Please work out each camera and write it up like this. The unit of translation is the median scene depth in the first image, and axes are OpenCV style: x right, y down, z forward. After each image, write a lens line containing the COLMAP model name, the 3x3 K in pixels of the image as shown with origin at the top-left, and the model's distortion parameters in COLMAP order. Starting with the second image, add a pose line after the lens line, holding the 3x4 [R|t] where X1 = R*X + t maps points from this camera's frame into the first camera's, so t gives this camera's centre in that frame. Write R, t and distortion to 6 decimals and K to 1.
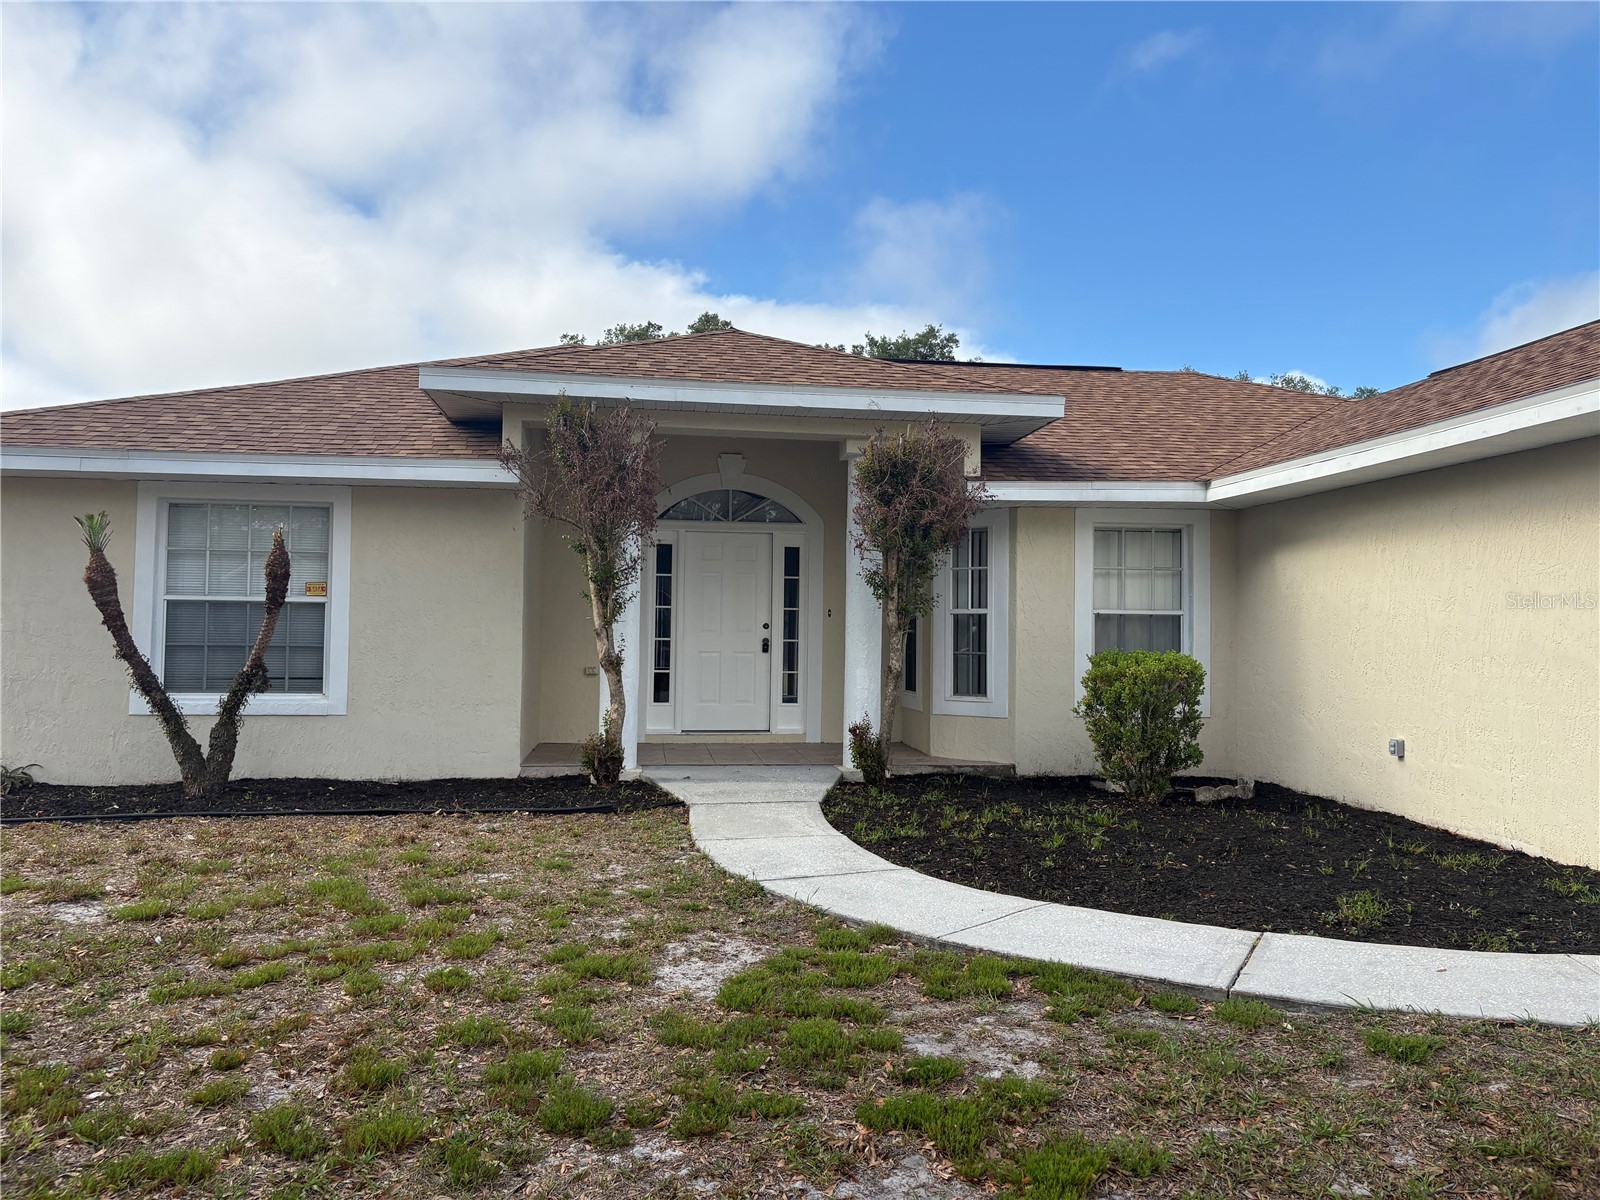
lens RADIAL K [[1204.1, 0, 800.0], [0, 1204.1, 600.0], [0, 0, 1]] dist [0.053137, -0.003711]
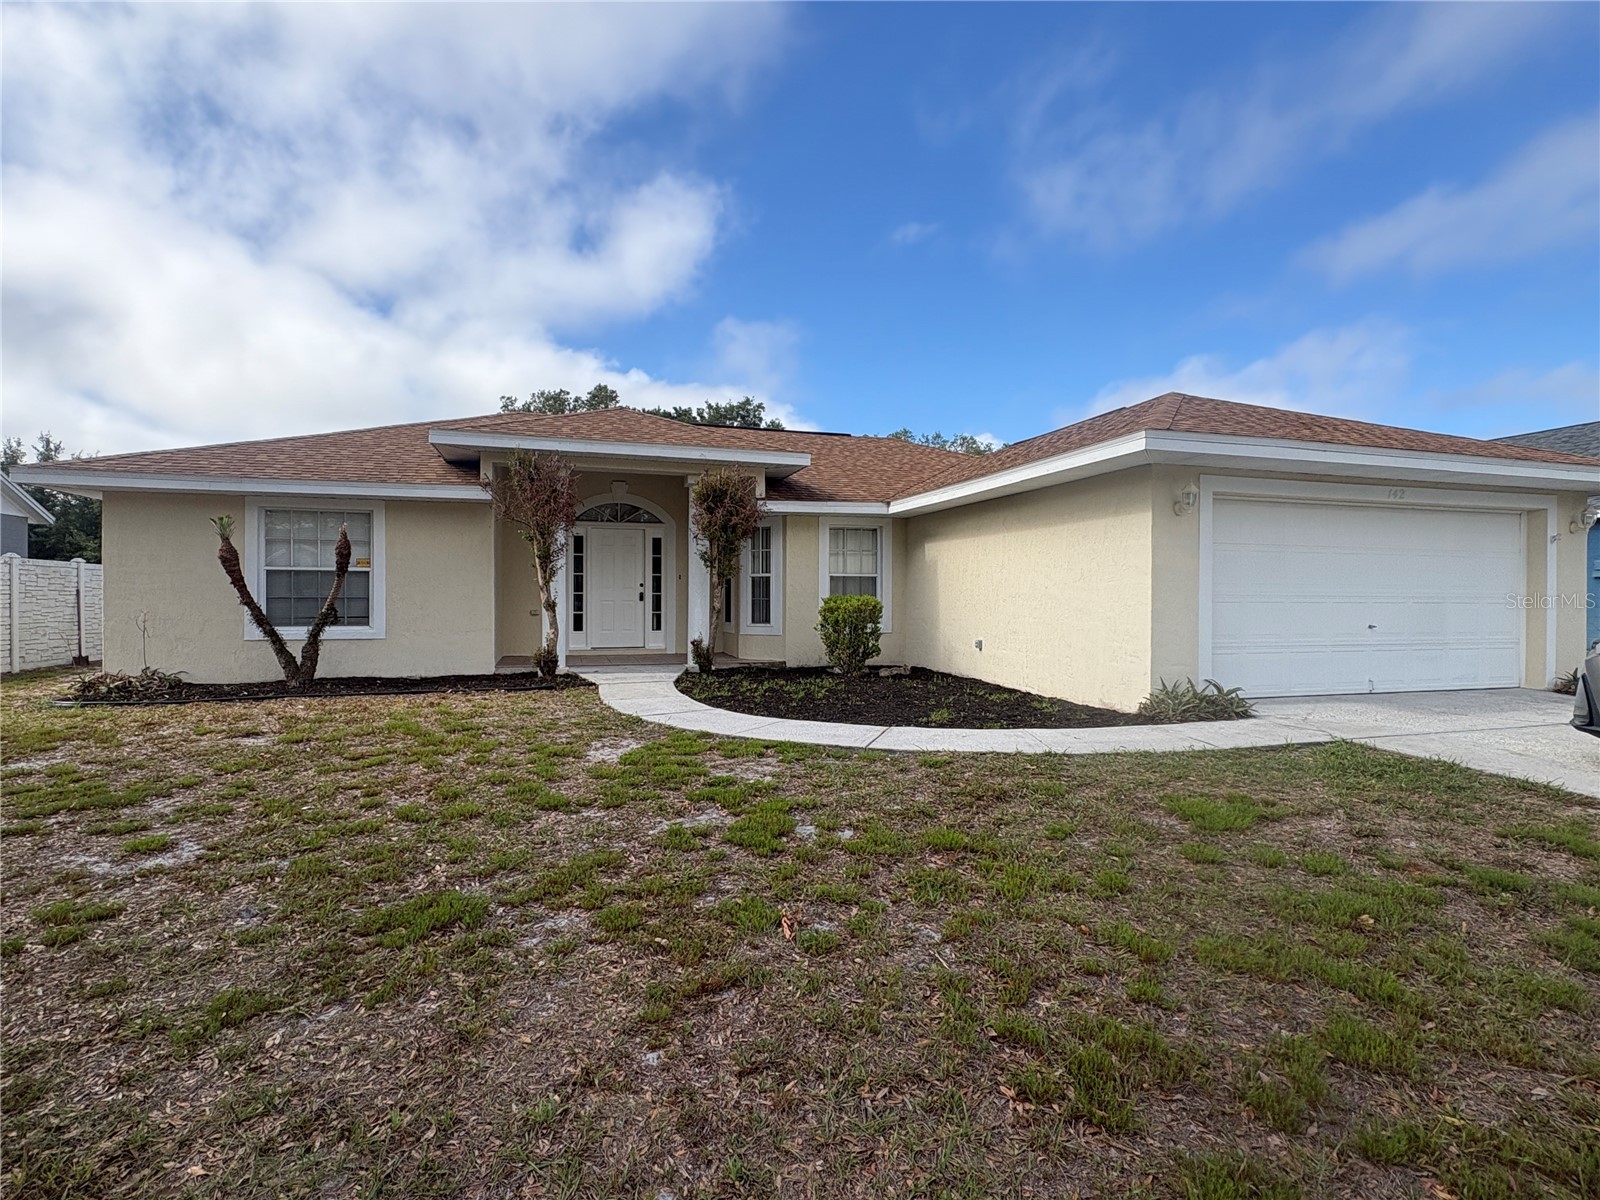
lens RADIAL K [[795.4, 0, 797.1], [0, 795.4, 605.3], [0, 0, 1]] dist [0.000491, 0.000387]
pose [[0.986566, -0.011124, 0.162981, 0.005872], [0.004741, 0.999208, 0.039502, 0.009191], [-0.163292, -0.038199, 0.985838, -0.174445]]
